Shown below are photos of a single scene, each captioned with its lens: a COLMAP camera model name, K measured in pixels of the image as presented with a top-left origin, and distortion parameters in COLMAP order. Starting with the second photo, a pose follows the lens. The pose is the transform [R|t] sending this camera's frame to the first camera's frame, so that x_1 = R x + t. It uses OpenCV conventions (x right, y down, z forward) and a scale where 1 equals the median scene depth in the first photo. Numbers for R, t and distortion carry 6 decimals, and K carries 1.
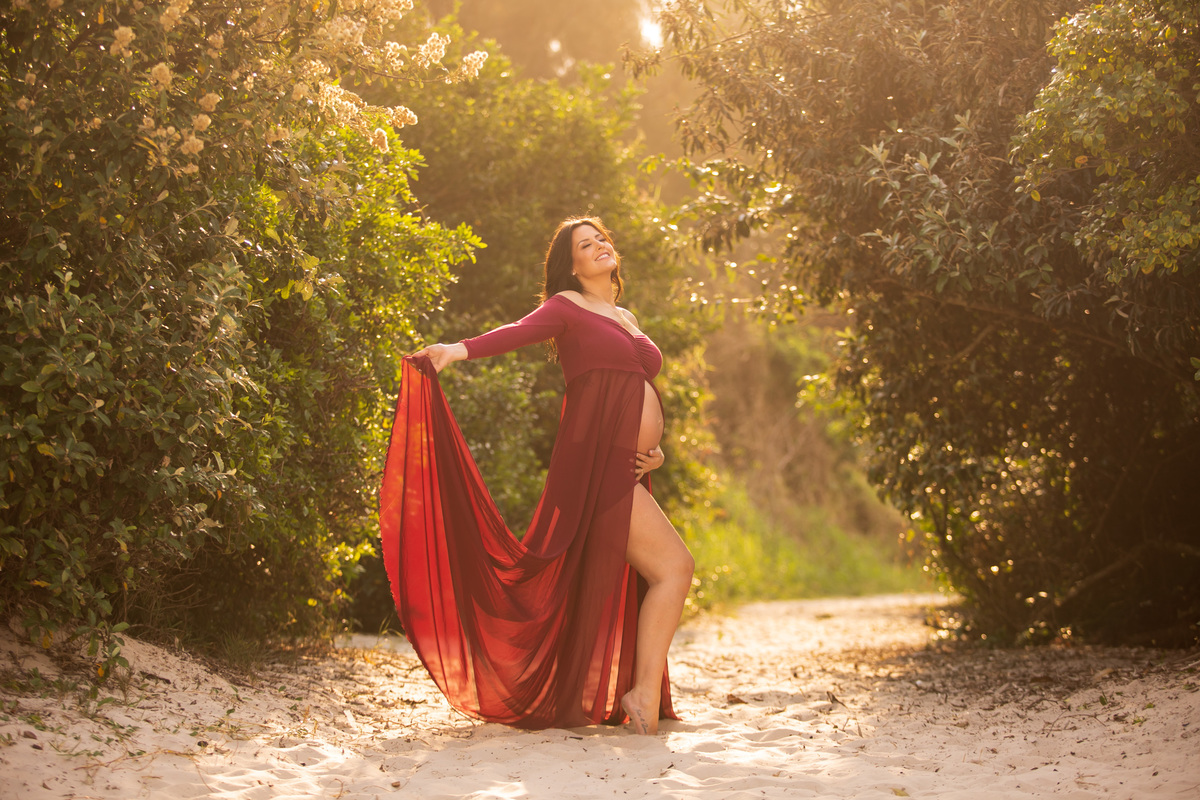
lens RADIAL K [[3321.4, 0, 552.3], [0, 3321.4, 372.6], [0, 0, 1]] dist [0.320570, 0.000000]
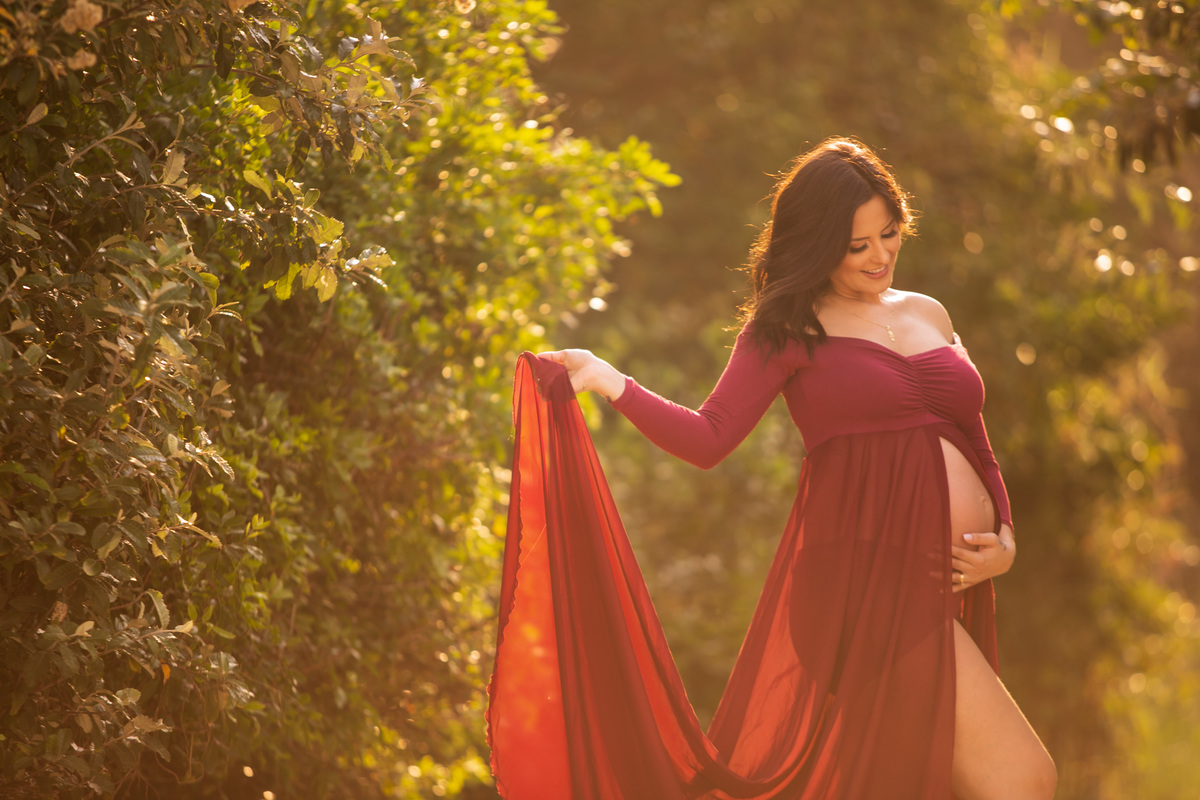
lens RADIAL K [[6881.1, 0, 604.3], [0, 6881.1, 406.3], [0, 0, 1]] dist [2.620649, 0.000000]
pose [[0.998200, -0.034698, -0.048919, 0.023325], [0.034634, 0.999398, -0.002153, -0.000800], [0.048964, 0.000455, 0.998800, -0.099683]]
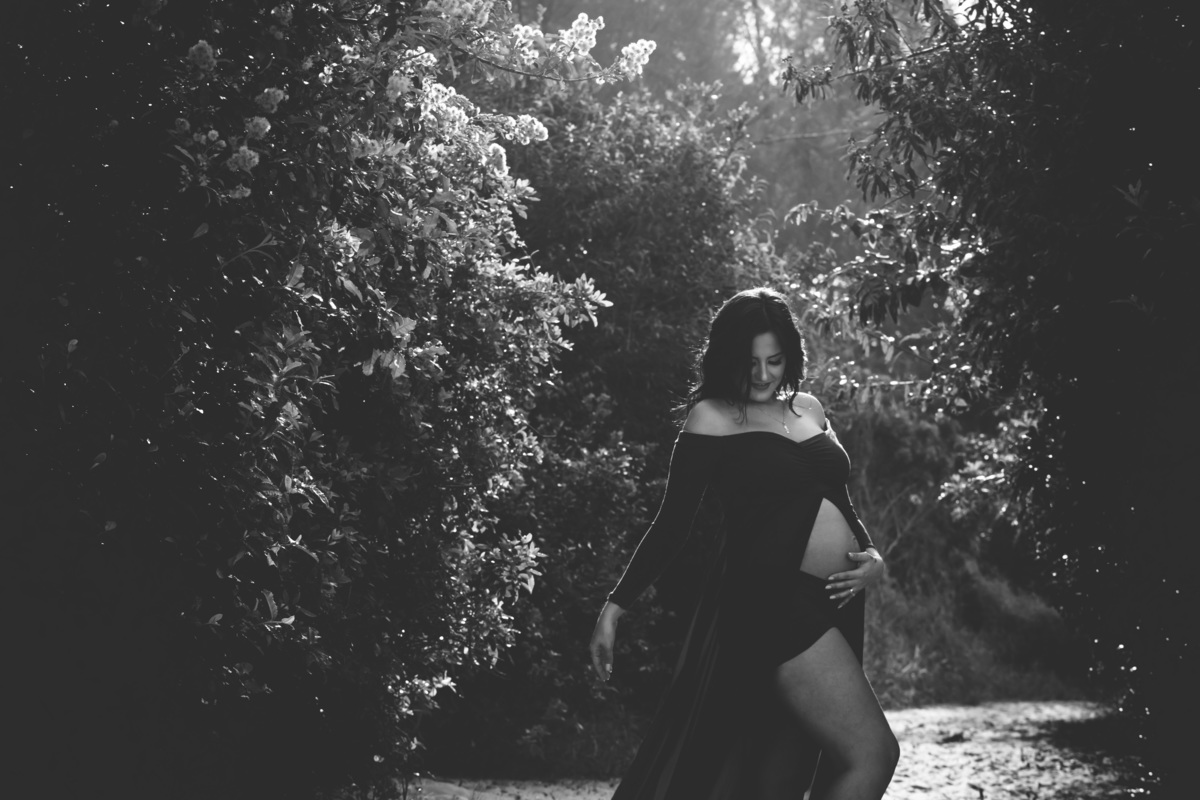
lens RADIAL K [[3341.2, 0, 567.2], [0, 3341.2, 424.3], [0, 0, 1]] dist [0.302536, 0.000000]
pose [[0.999673, 0.024896, -0.005856, -0.028508], [-0.024886, 0.999689, 0.001758, -0.012619], [0.005898, -0.001612, 0.999981, 0.242081]]
